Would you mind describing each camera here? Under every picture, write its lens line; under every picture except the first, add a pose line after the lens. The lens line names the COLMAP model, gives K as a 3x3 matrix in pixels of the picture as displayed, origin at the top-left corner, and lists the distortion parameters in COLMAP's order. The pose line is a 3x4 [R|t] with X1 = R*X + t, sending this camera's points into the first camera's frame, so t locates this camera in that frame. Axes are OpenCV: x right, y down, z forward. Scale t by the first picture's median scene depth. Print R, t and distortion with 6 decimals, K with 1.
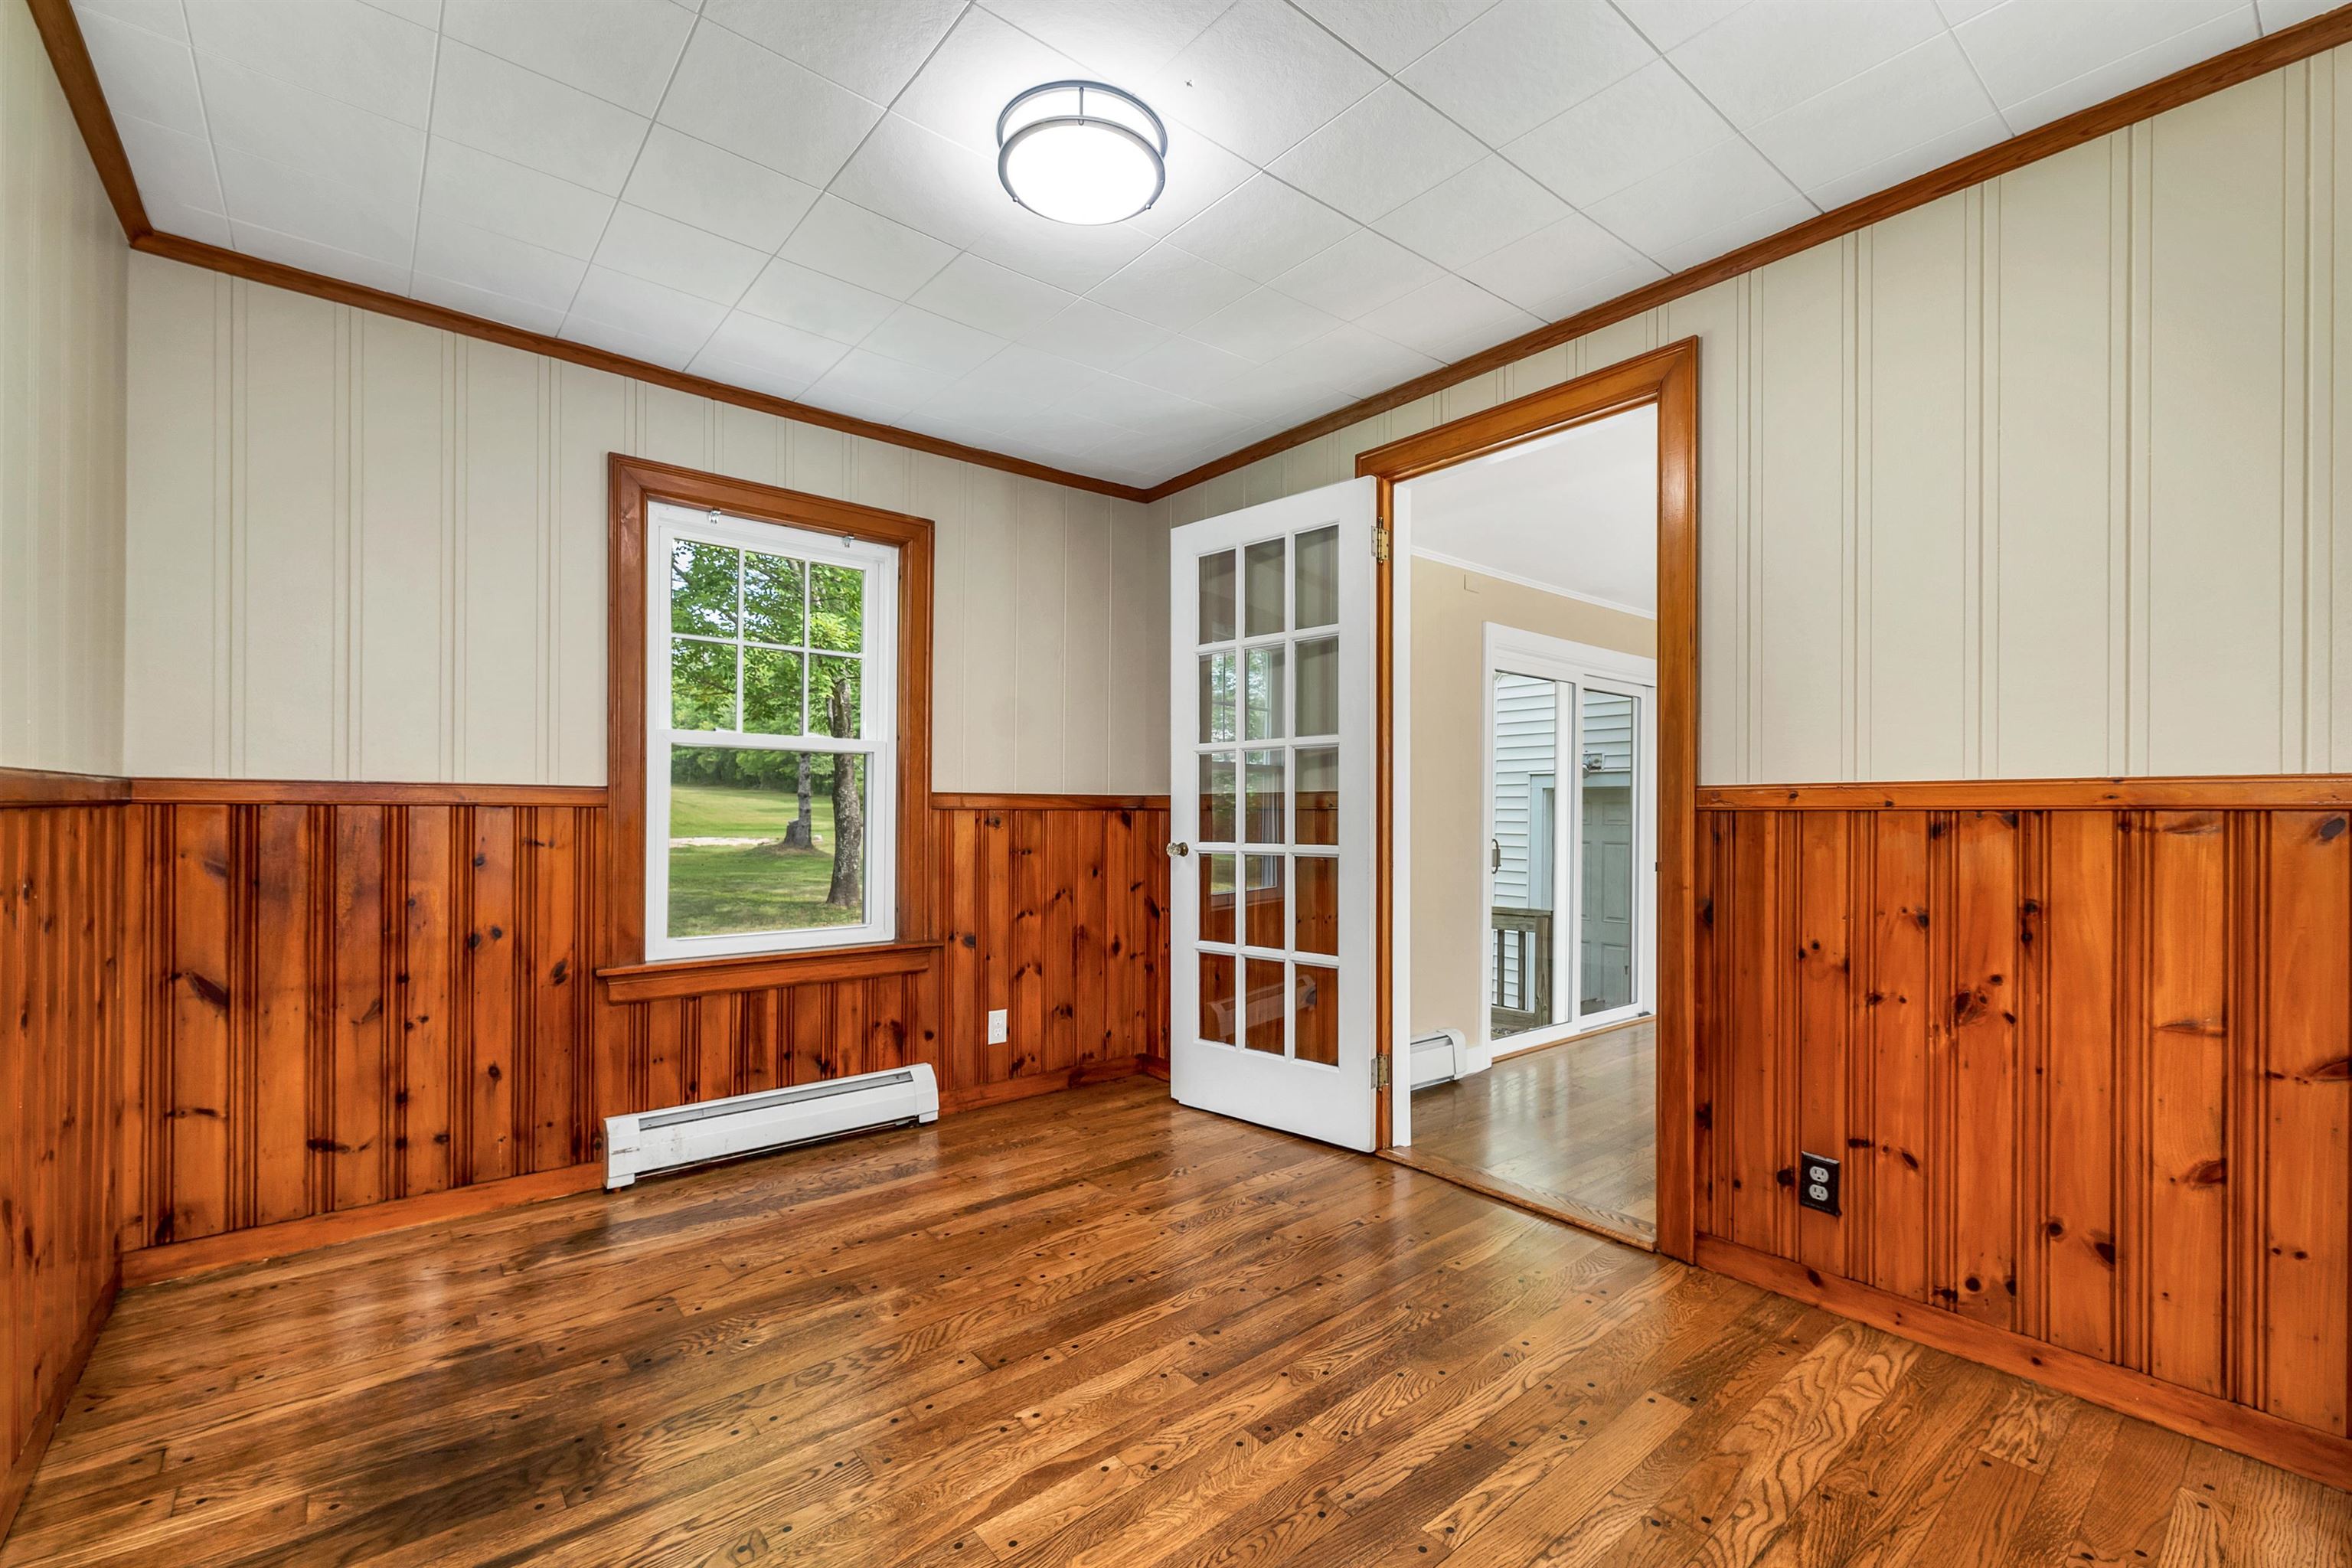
lens RADIAL K [[983.7, 0, 1168.2], [0, 983.7, 803.3], [0, 0, 1]] dist [0.004580, -0.001367]
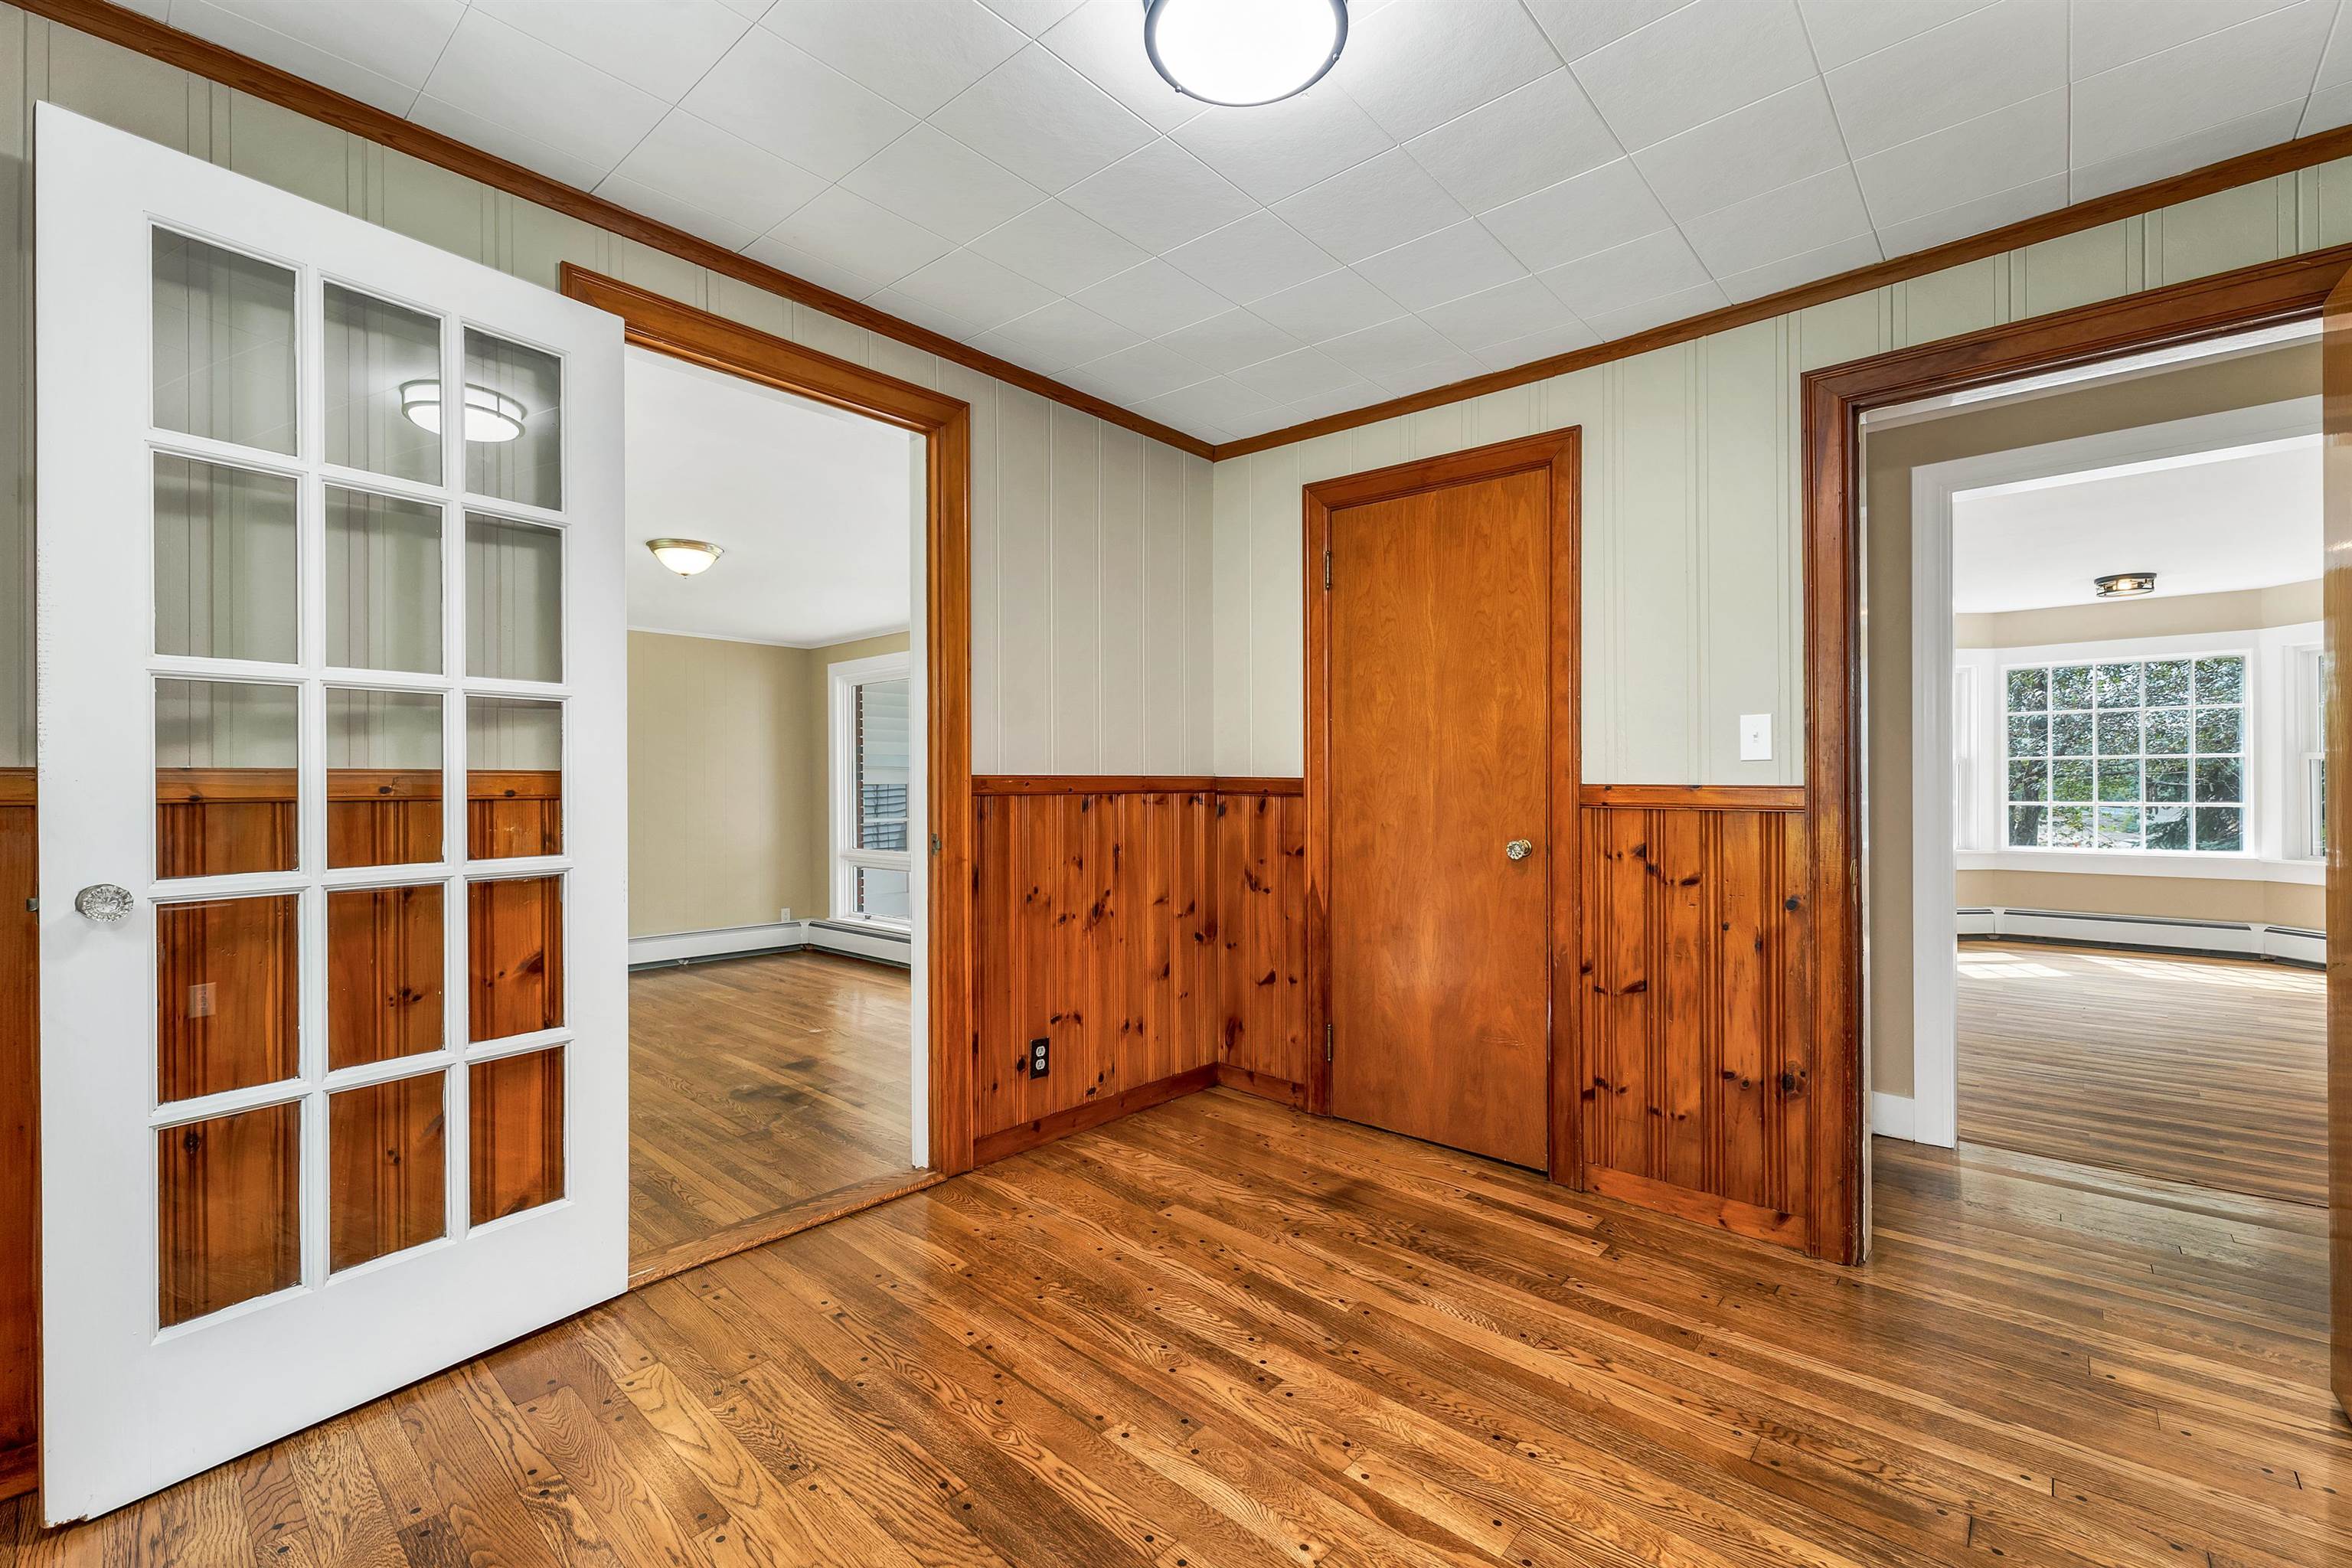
lens RADIAL K [[983.7, 0, 1168.2], [0, 983.7, 788.0], [0, 0, 1]] dist [0.004580, -0.001367]
pose [[-0.139037, 0.003324, 0.990282, -0.760829], [0.003867, 0.999989, -0.002814, 0.003694], [-0.990280, 0.003438, -0.139048, 1.013554]]
